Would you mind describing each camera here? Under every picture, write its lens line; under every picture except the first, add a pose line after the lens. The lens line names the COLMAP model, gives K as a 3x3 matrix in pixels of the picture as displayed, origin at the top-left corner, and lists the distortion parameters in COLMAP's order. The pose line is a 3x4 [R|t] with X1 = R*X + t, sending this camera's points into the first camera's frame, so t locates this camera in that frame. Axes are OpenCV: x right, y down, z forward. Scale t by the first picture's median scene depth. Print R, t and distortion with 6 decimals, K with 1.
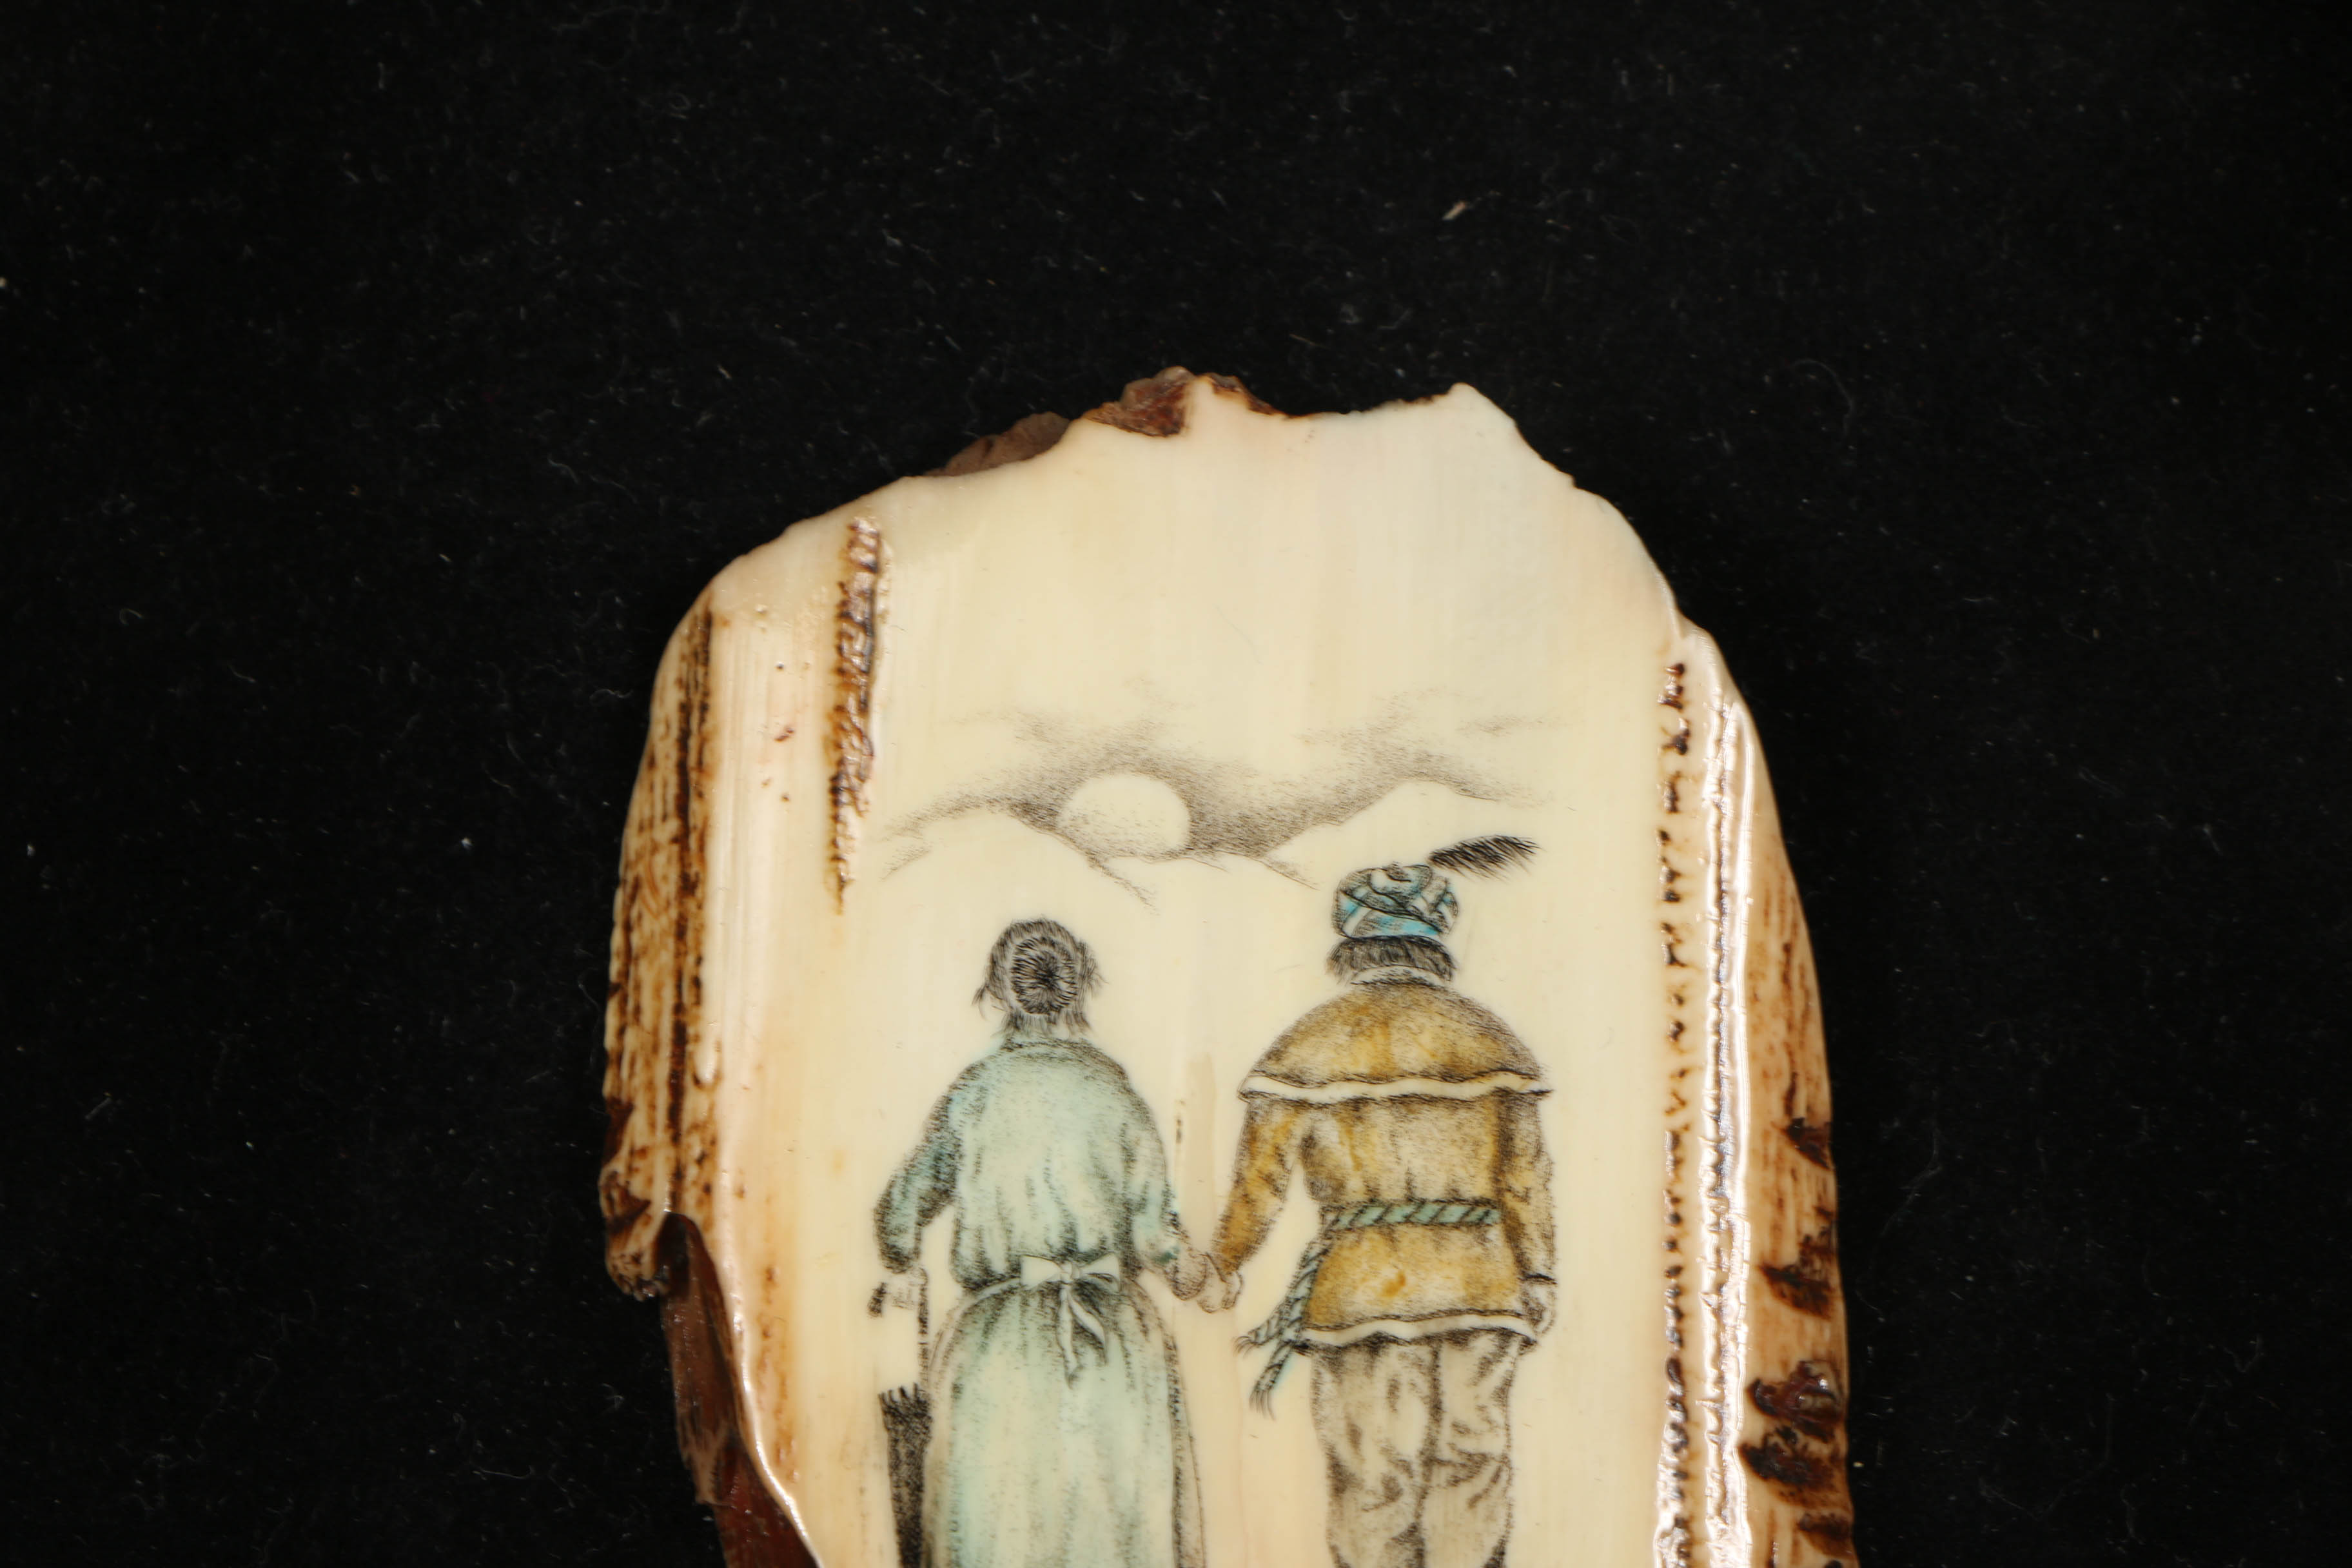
lens RADIAL K [[10464.8, 0, 1162.4], [0, 10464.8, 930.6], [0, 0, 1]] dist [0.120348, -0.481790]
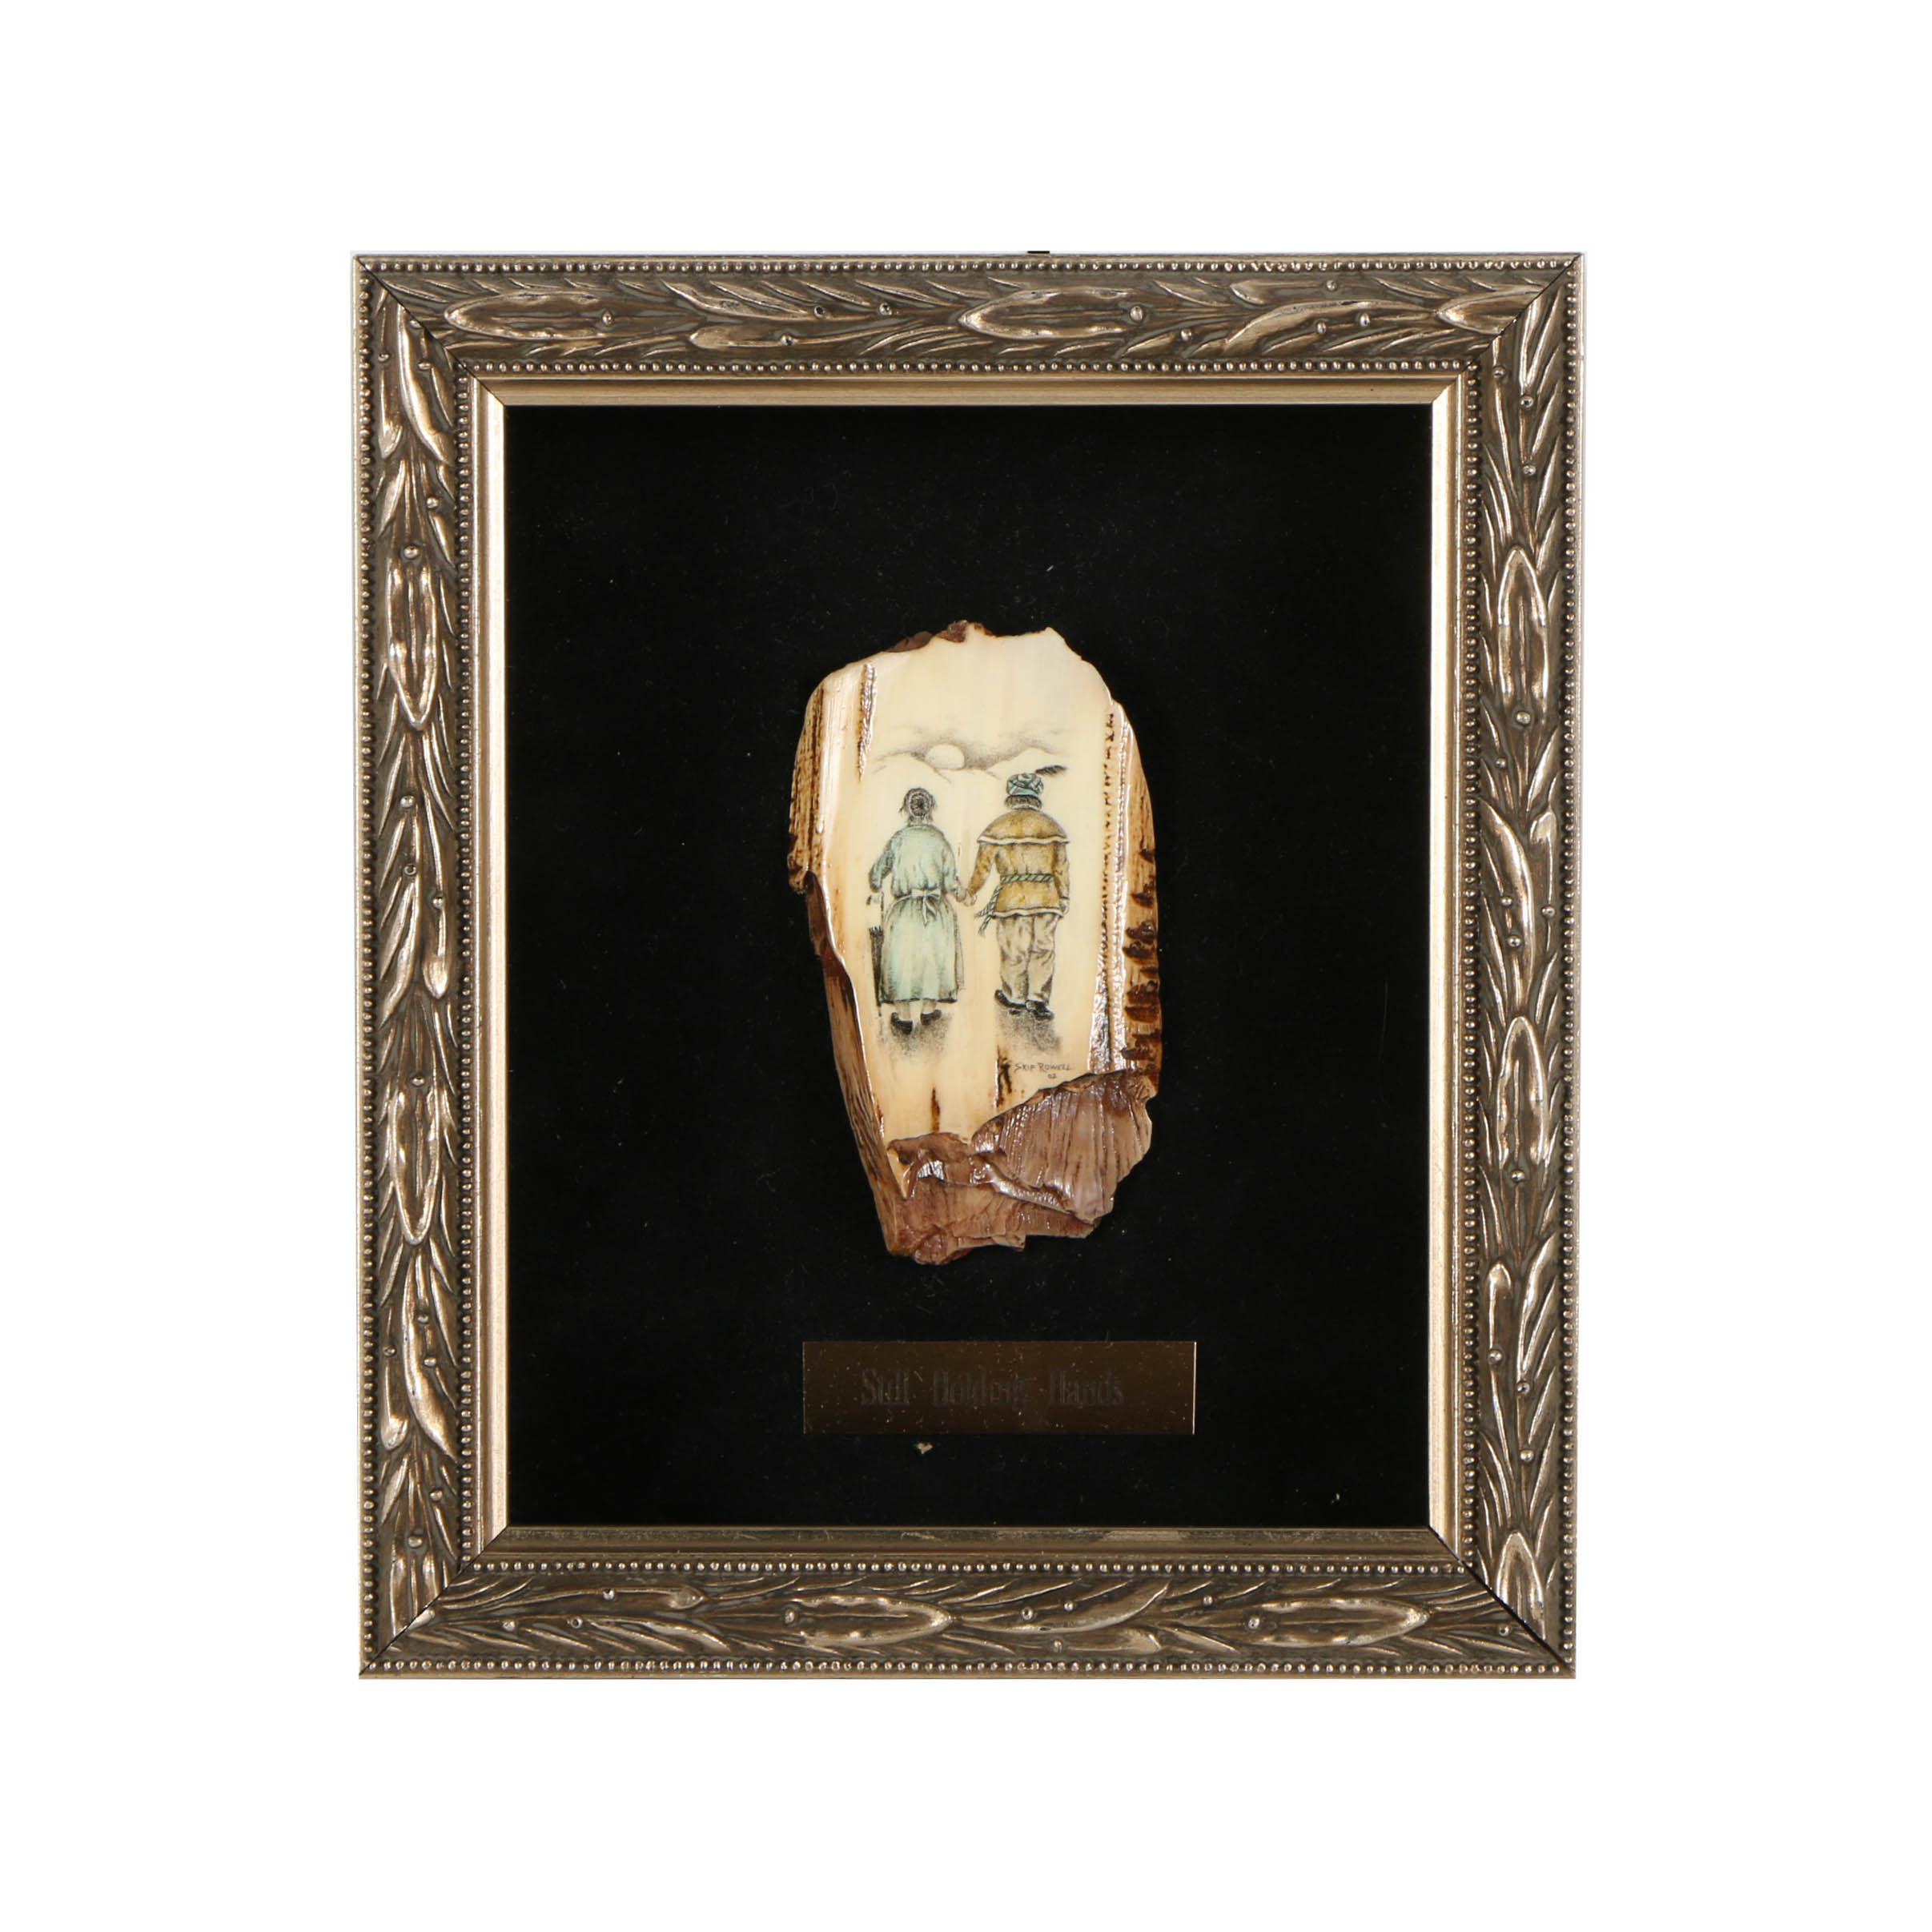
lens RADIAL K [[9008.6, 0, 966.0], [0, 9008.6, 966.0], [0, 0, 1]] dist [0.309330, 2.785684]
pose [[0.999350, 0.021678, -0.028810, 0.088144], [-0.016975, 0.987847, 0.154499, -0.392532], [0.031809, -0.153910, 0.987573, -1.871105]]
